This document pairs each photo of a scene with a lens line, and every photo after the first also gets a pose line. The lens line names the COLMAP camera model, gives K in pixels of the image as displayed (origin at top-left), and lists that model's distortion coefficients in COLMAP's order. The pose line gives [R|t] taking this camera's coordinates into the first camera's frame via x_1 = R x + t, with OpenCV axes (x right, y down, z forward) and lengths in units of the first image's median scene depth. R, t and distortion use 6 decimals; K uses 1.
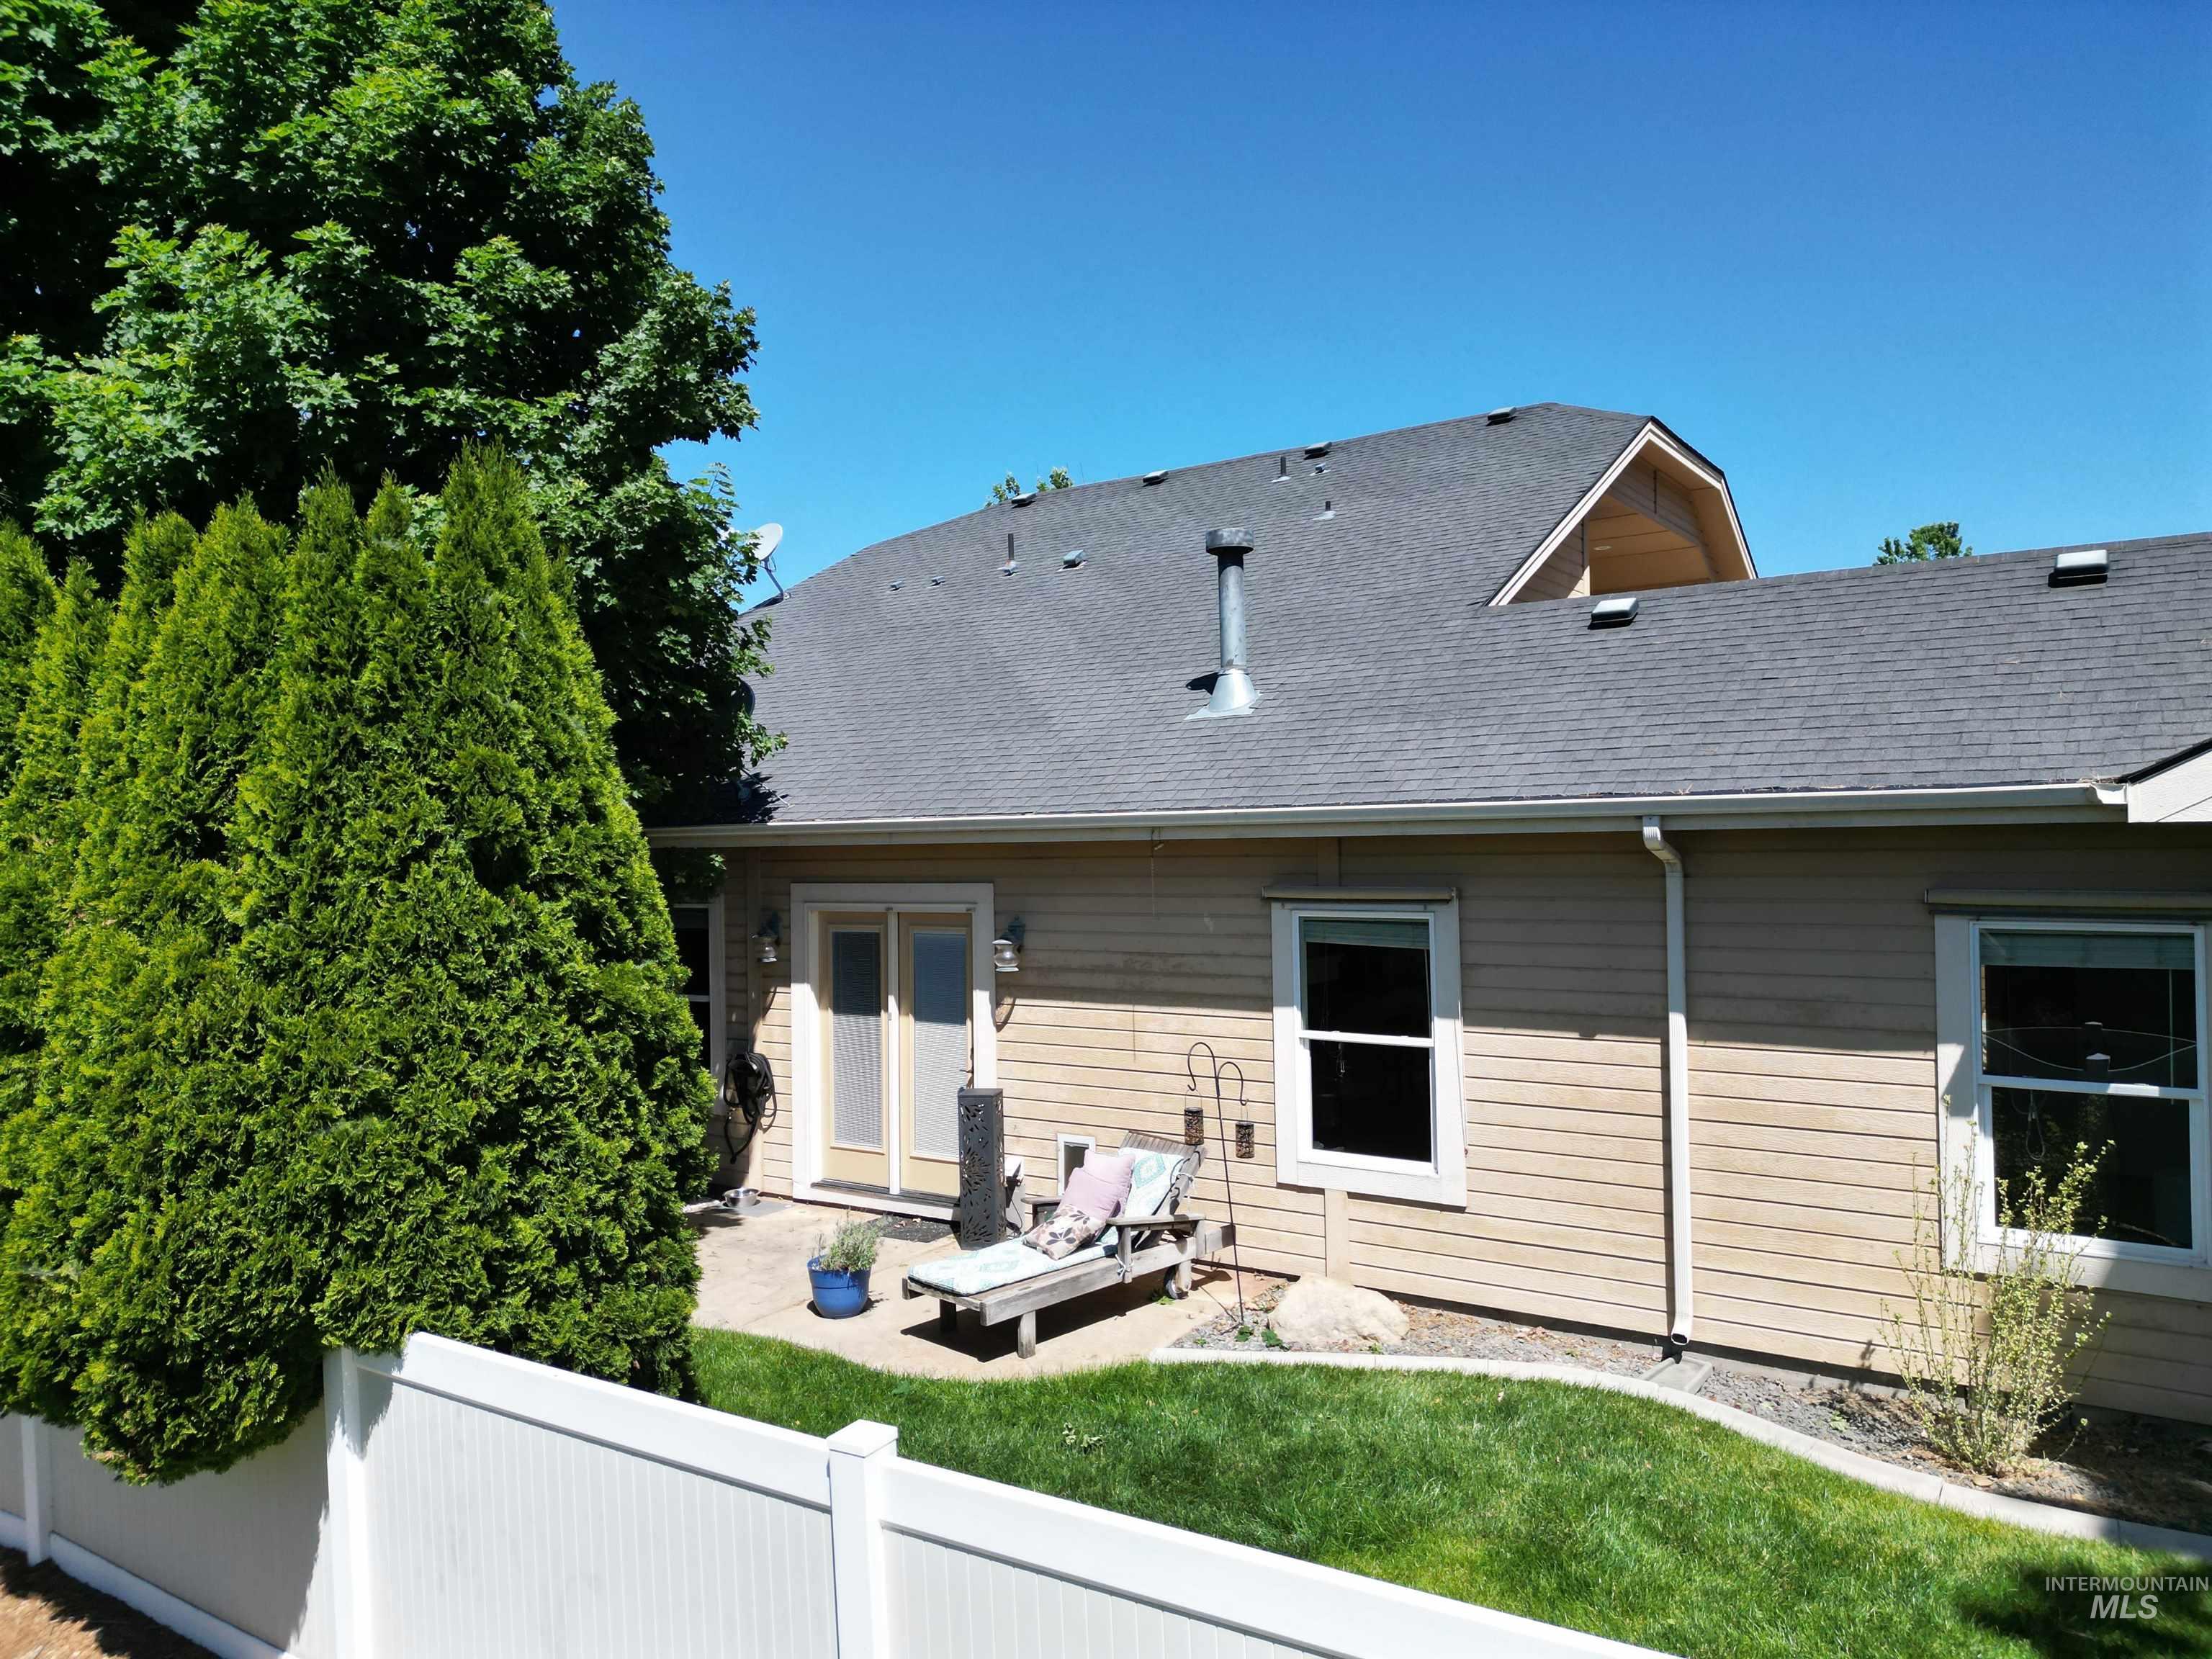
lens RADIAL K [[1543.9, 0, 1106.0], [0, 1543.9, 829.5], [0, 0, 1]] dist [0.113486, -0.135782]
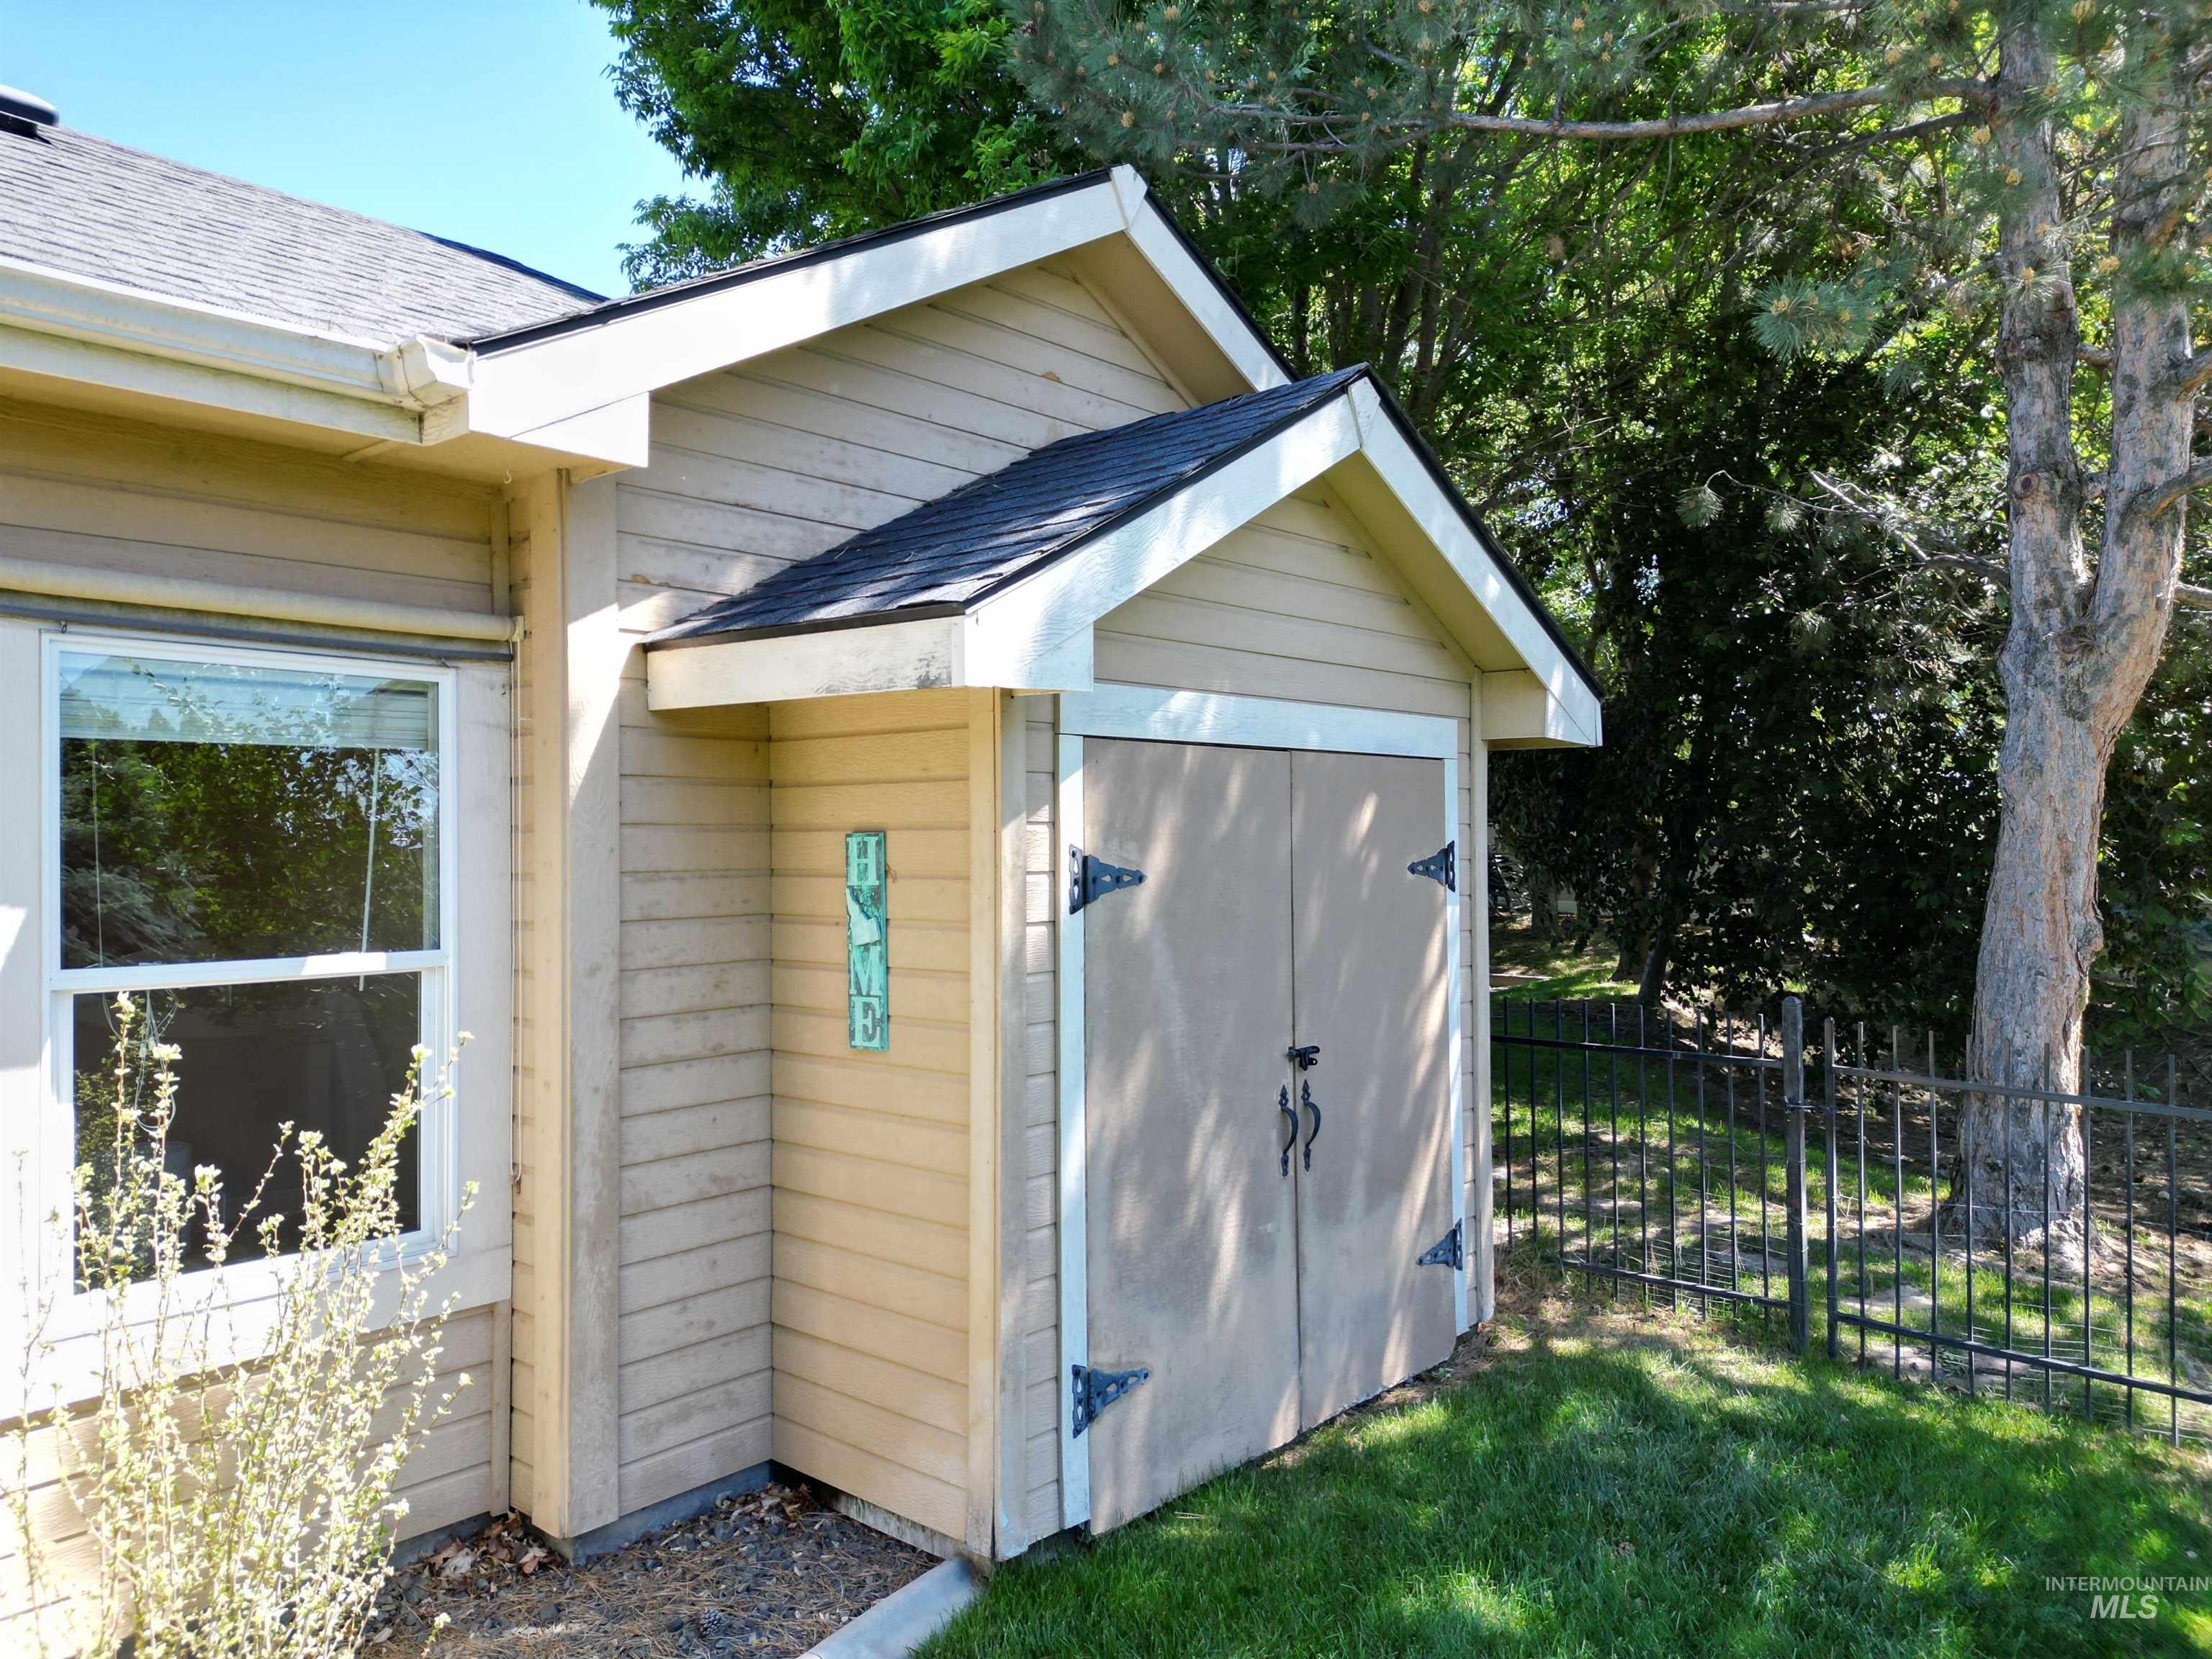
lens RADIAL K [[1543.9, 0, 1106.0], [0, 1543.9, 829.5], [0, 0, 1]] dist [0.113486, -0.135782]
pose [[0.138350, 0.013606, 0.990290, 0.116598], [-0.004533, 0.999904, -0.013105, 0.097677], [-0.990373, -0.002676, 0.138398, 0.522411]]
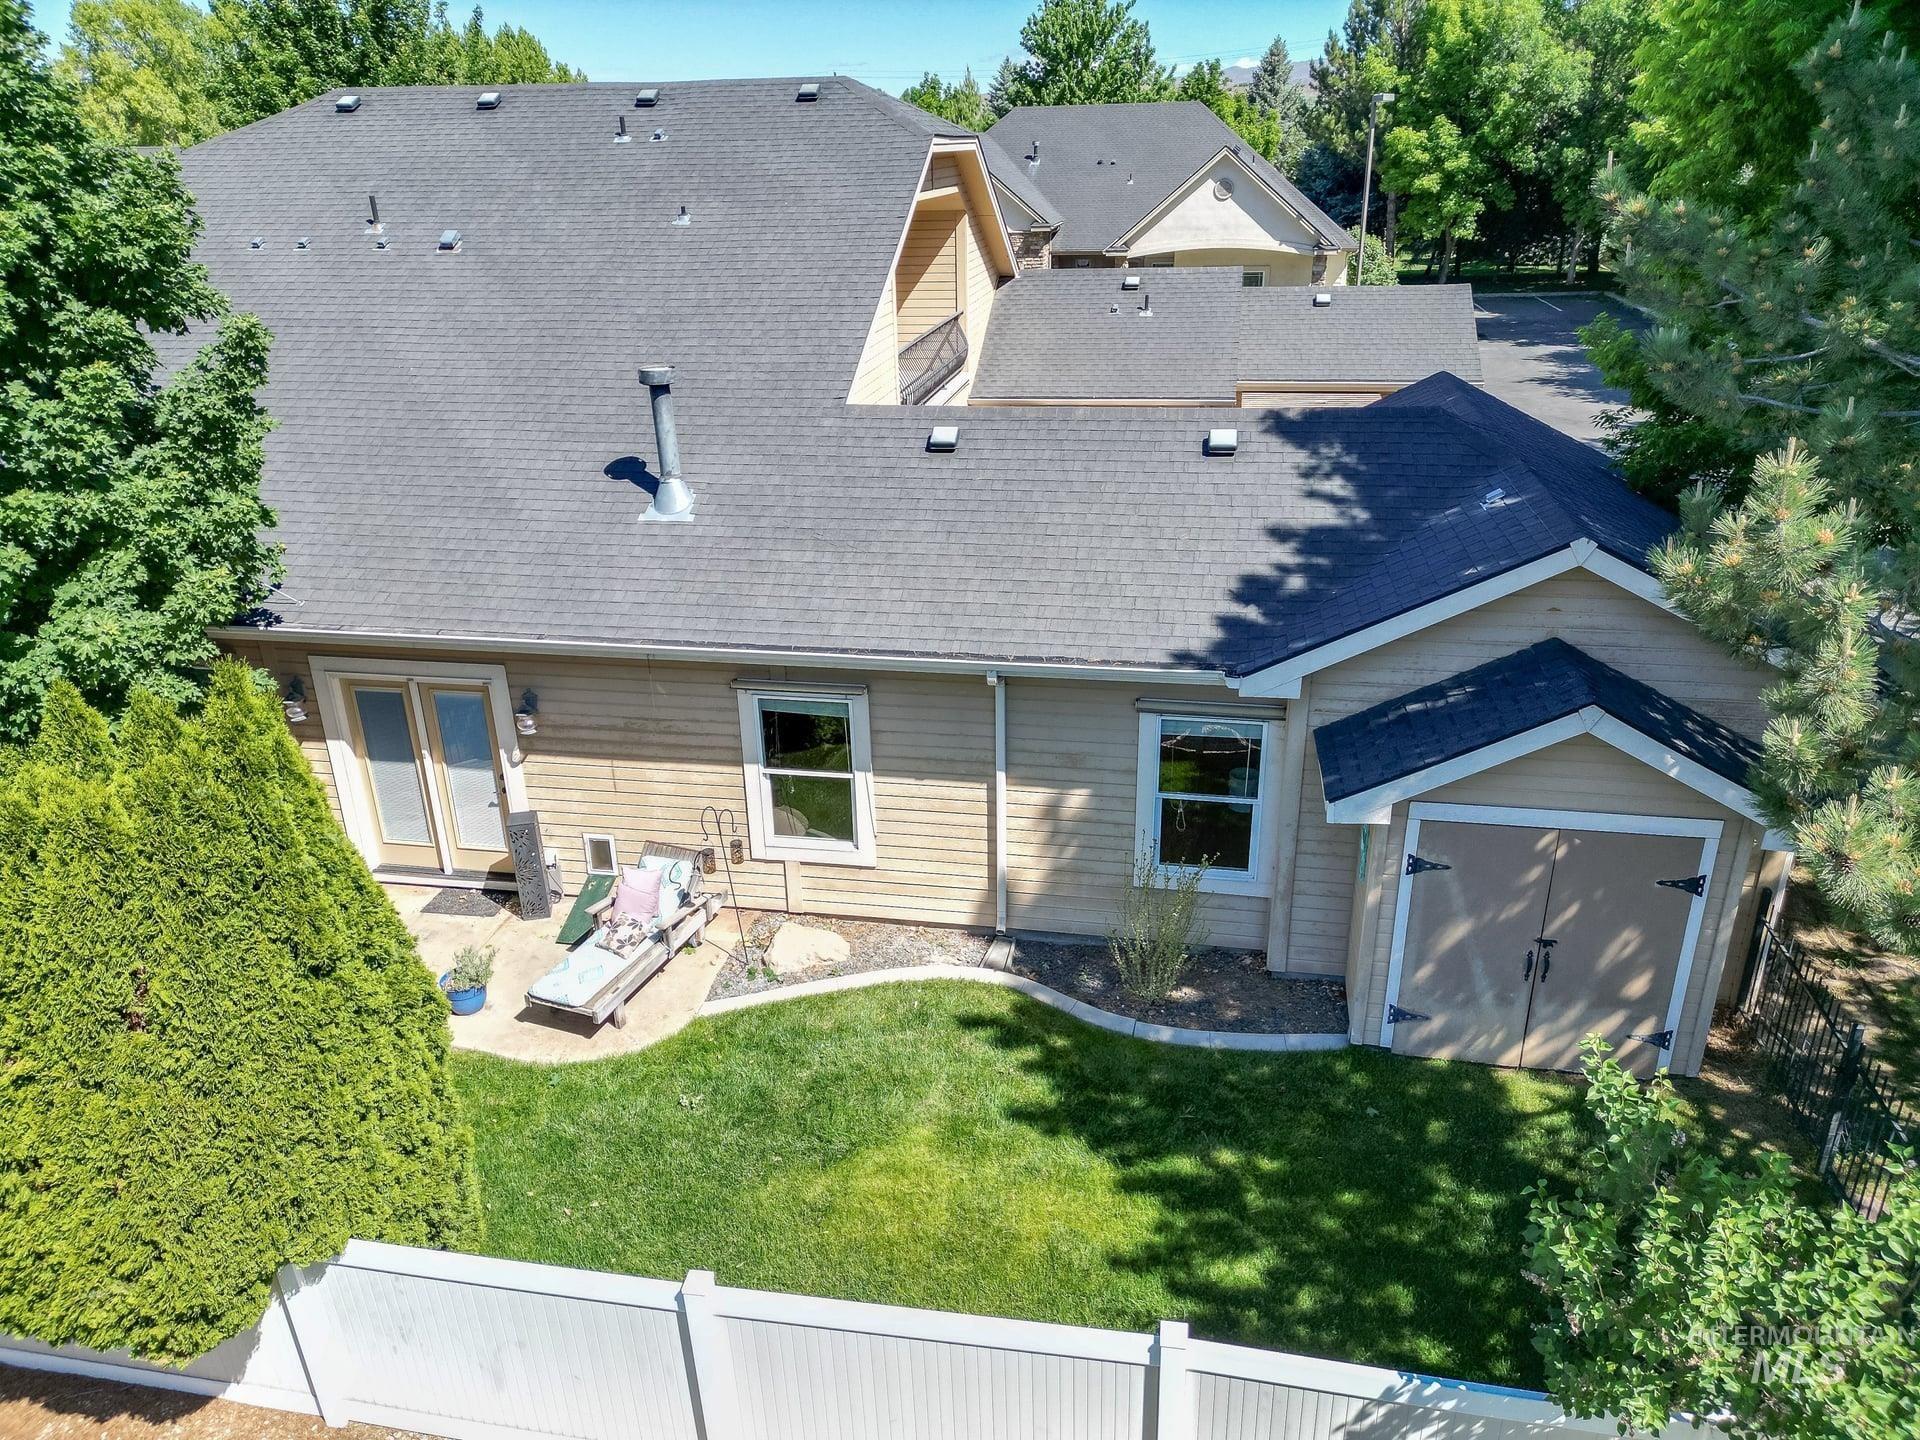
lens RADIAL K [[1340.1, 0, 960.0], [0, 1340.1, 720.0], [0, 0, 1]] dist [0.113486, -0.135782]
pose [[0.917871, -0.155517, 0.365140, -0.170608], [-0.000650, 0.919439, 0.393231, -0.437217], [-0.396878, -0.361173, 0.843826, -0.155009]]
